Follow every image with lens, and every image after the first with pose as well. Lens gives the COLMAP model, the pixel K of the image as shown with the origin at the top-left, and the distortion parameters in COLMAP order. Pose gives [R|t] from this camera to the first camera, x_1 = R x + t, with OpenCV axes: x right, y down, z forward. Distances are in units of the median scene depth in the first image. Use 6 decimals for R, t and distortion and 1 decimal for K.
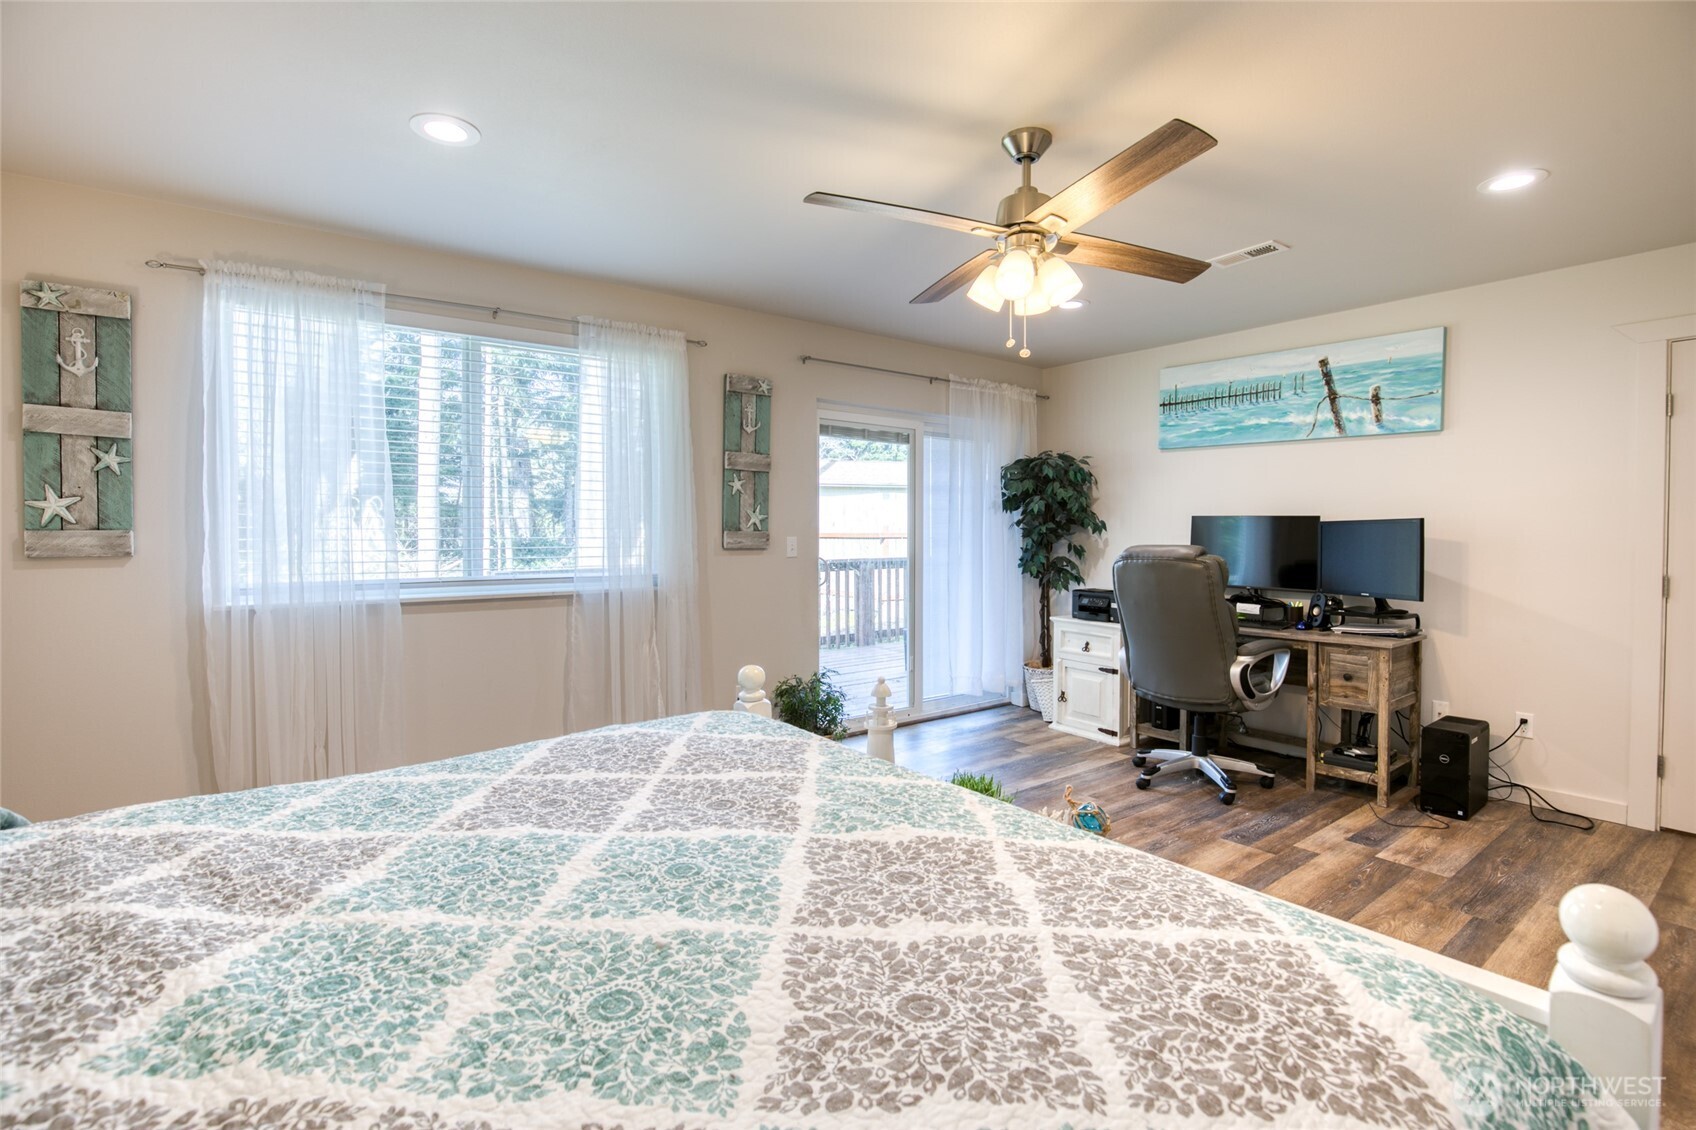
lens RADIAL K [[803.4, 0, 824.4], [0, 803.4, 563.6], [0, 0, 1]] dist [-0.035715, 0.005934]
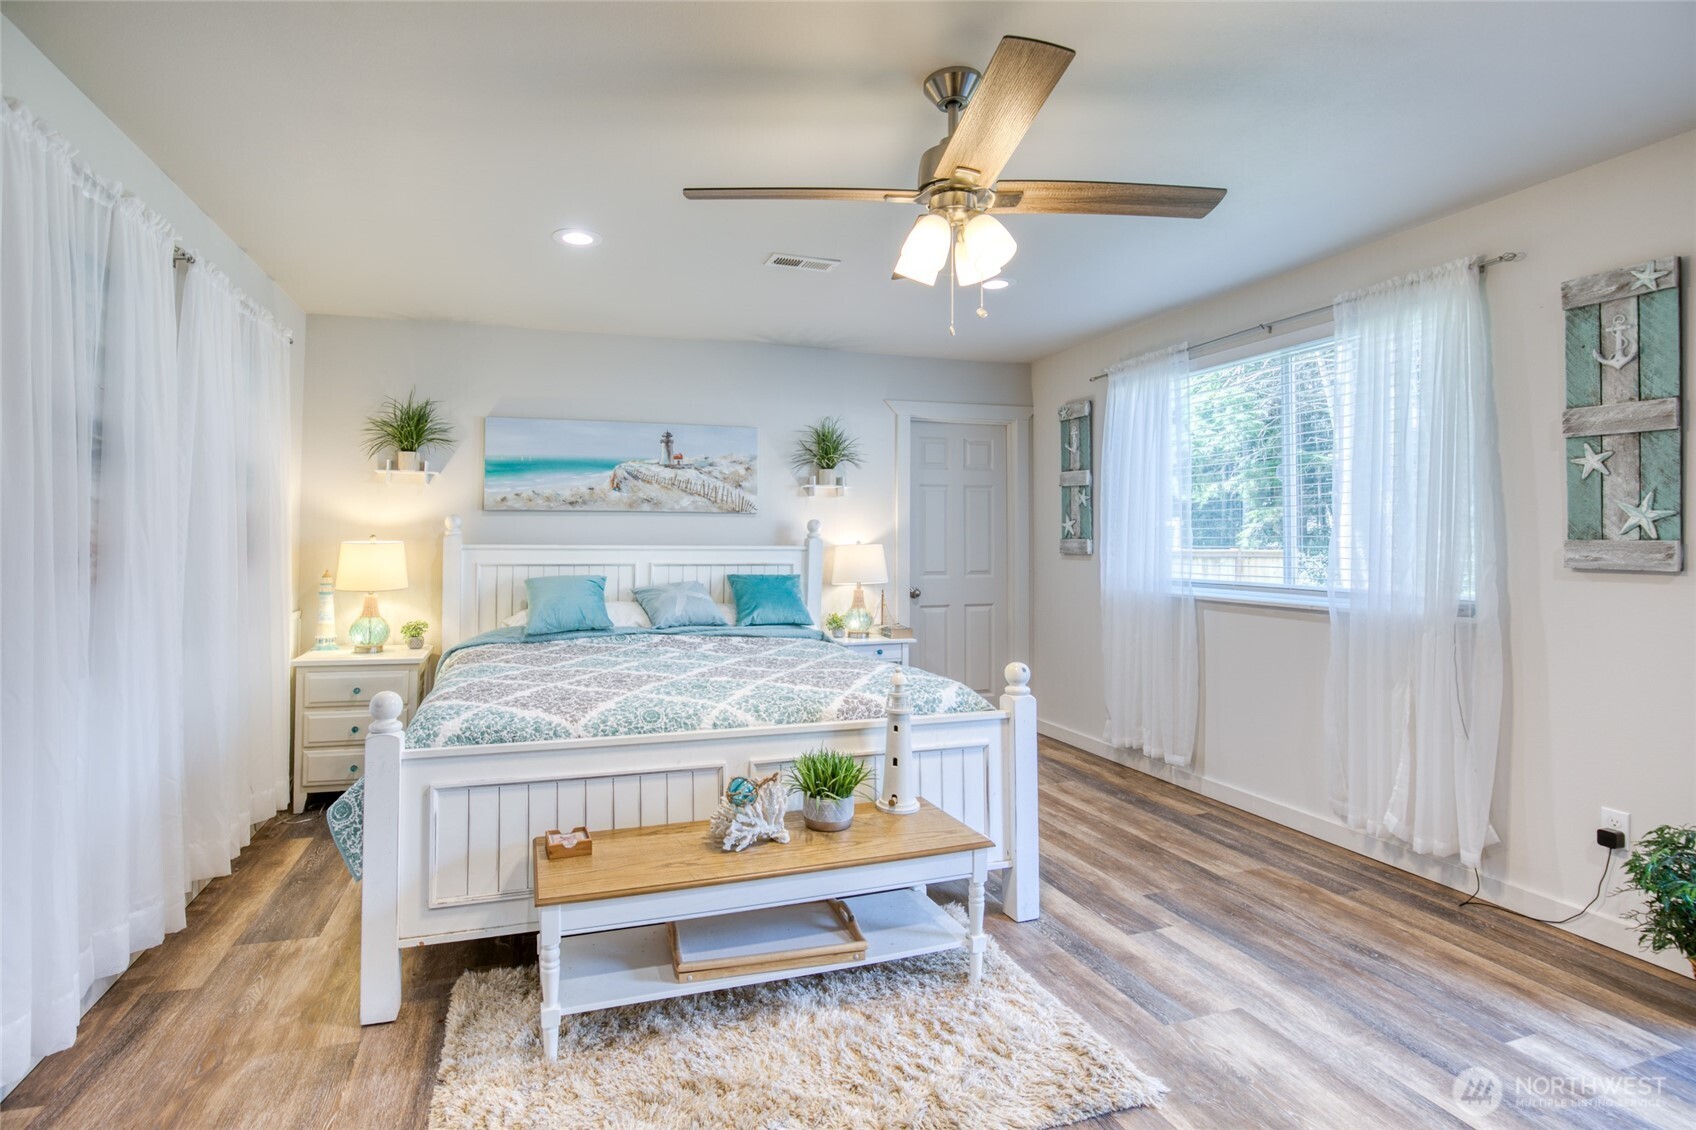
lens RADIAL K [[803.4, 0, 824.4], [0, 803.4, 563.6], [0, 0, 1]] dist [-0.035715, 0.005934]
pose [[-0.303288, 0.025988, -0.952545, 0.915974], [-0.040389, 0.998379, 0.040098, -0.034830], [0.952043, 0.050633, -0.301746, 0.954950]]
